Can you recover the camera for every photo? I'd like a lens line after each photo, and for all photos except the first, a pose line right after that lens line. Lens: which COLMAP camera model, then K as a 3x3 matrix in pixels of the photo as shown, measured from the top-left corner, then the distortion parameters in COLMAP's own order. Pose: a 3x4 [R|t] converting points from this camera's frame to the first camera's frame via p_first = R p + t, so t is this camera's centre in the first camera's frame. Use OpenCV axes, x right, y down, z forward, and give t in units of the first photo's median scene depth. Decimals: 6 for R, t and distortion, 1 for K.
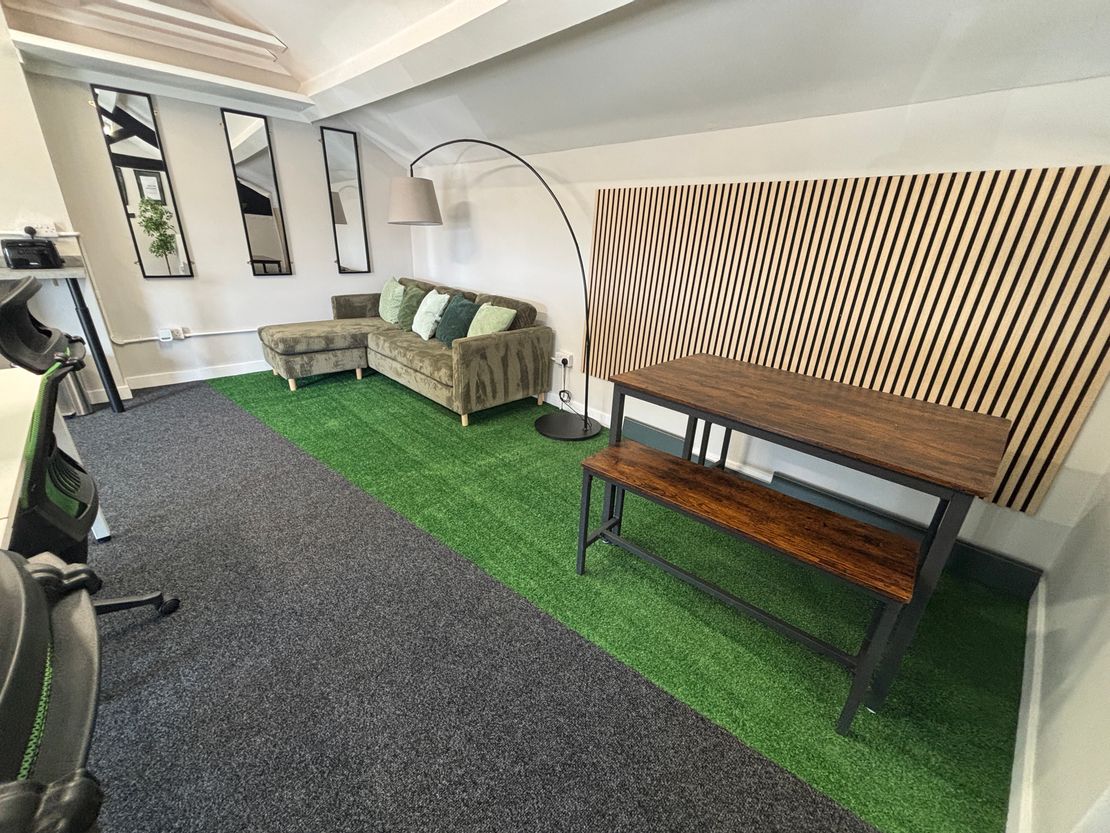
lens RADIAL K [[444.6, 0, 555.7], [0, 444.6, 418.4], [0, 0, 1]] dist [-0.003450, -0.000391]
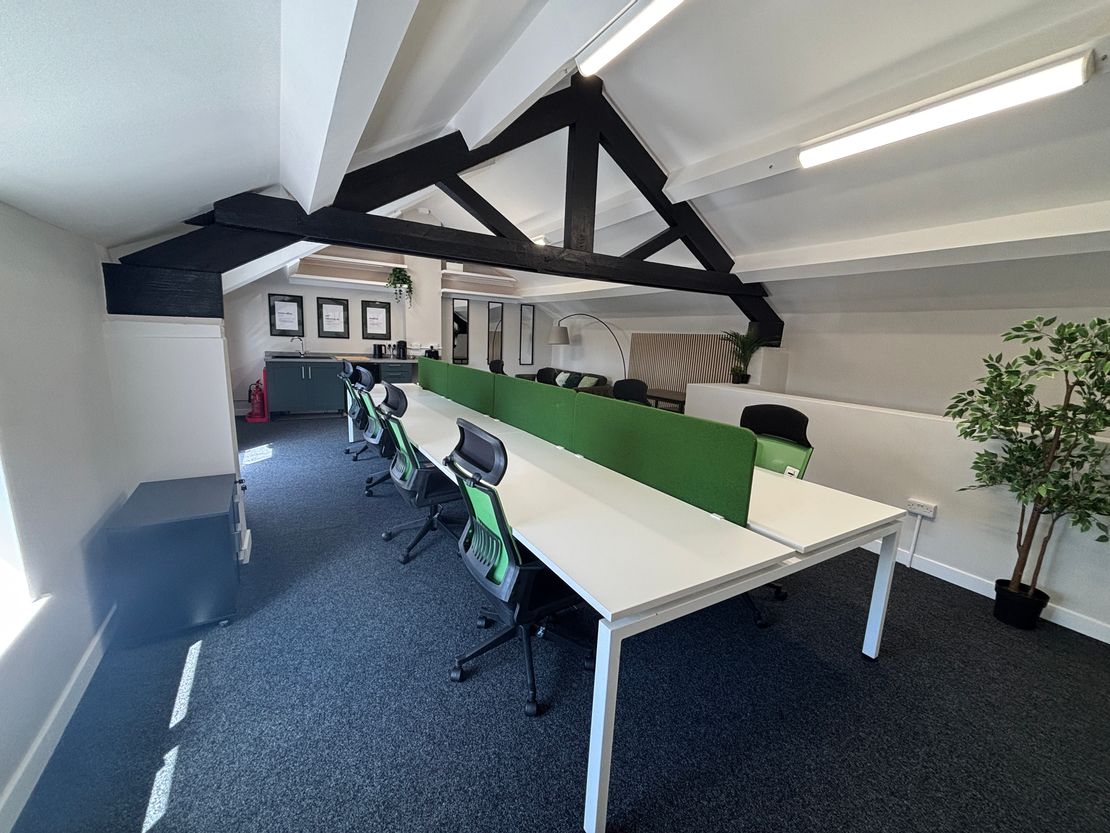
lens RADIAL K [[444.6, 0, 548.5], [0, 444.6, 425.4], [0, 0, 1]] dist [-0.003450, -0.000391]
pose [[0.973585, 0.043740, -0.224095, 0.181544], [-0.088167, 0.977372, -0.192275, 0.444829], [0.210614, 0.206954, 0.955412, -1.186050]]
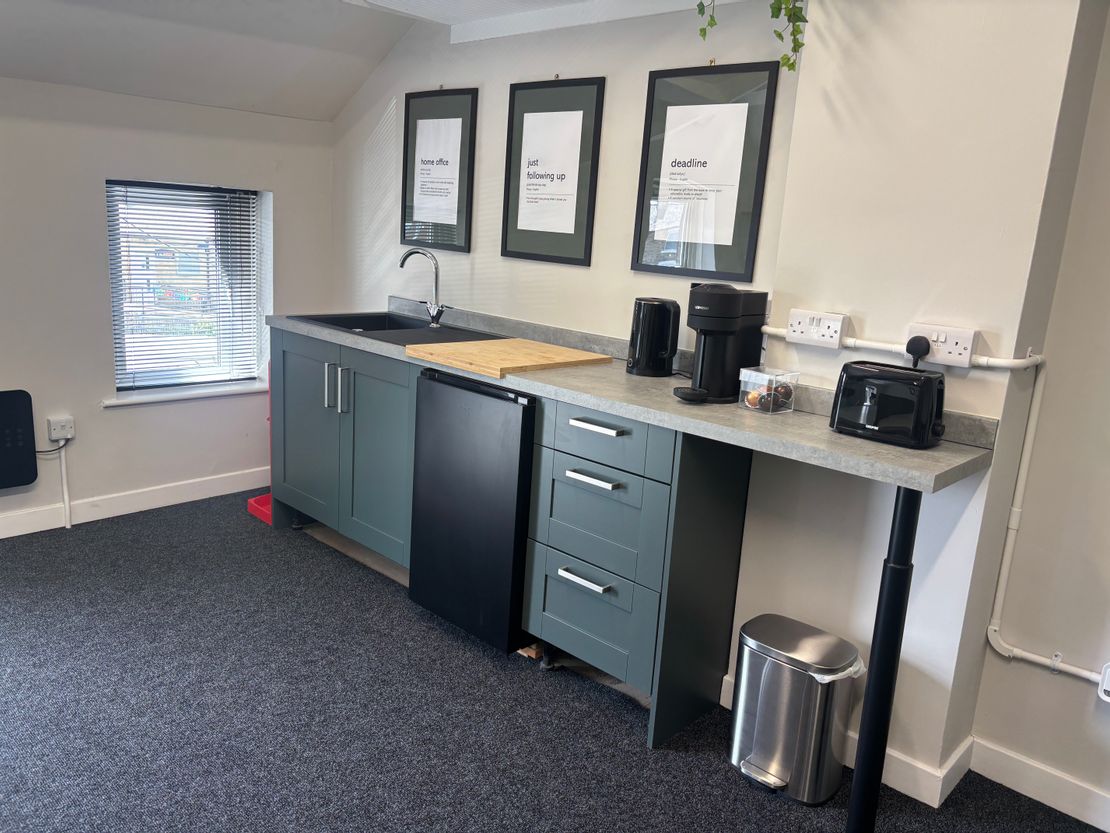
lens RADIAL K [[852.5, 0, 556.9], [0, 852.5, 412.6], [0, 0, 1]] dist [0.009207, 0.000422]
pose [[0.059488, 0.171460, -0.983393, -0.370511], [-0.436360, 0.890496, 0.128866, -0.260027], [0.897803, 0.421448, 0.127792, 0.507630]]
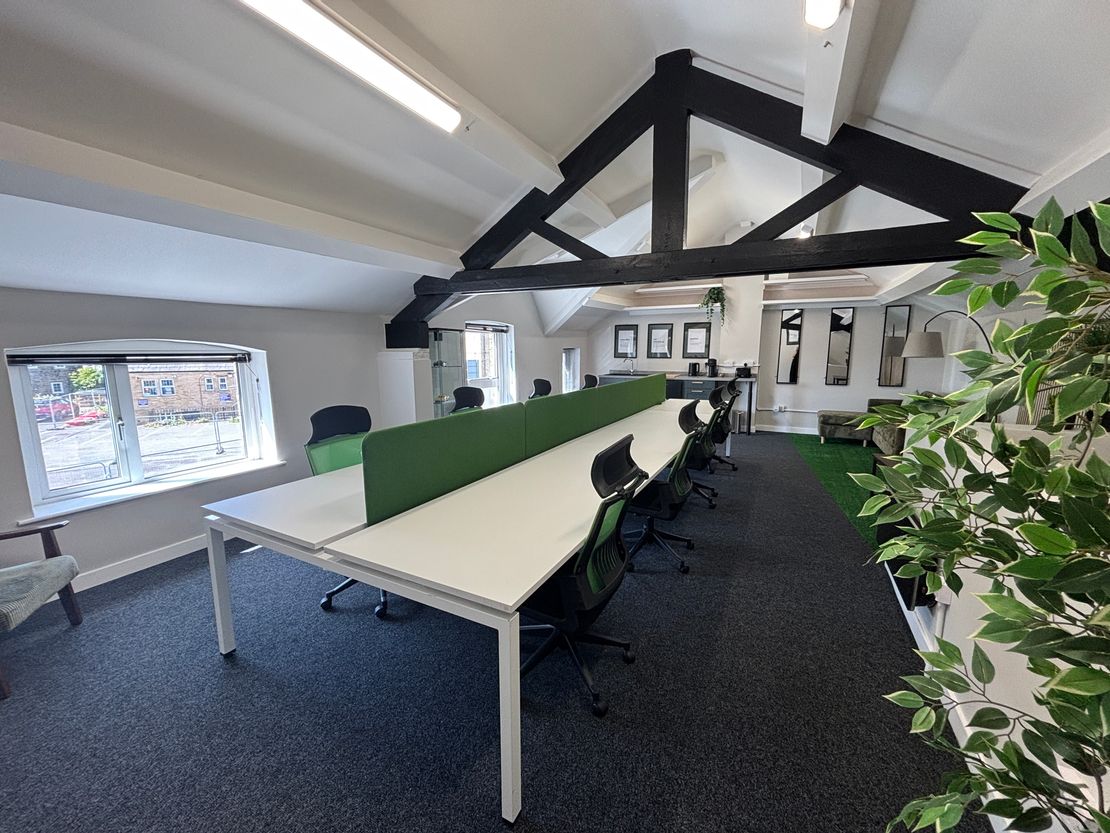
lens RADIAL K [[444.6, 0, 547.1], [0, 444.6, 414.9], [0, 0, 1]] dist [-0.003450, -0.000391]
pose [[0.296237, 0.094328, -0.950445, 0.840583], [-0.343316, 0.939118, -0.013802, 0.252062], [0.891279, 0.330392, 0.310586, -0.652624]]
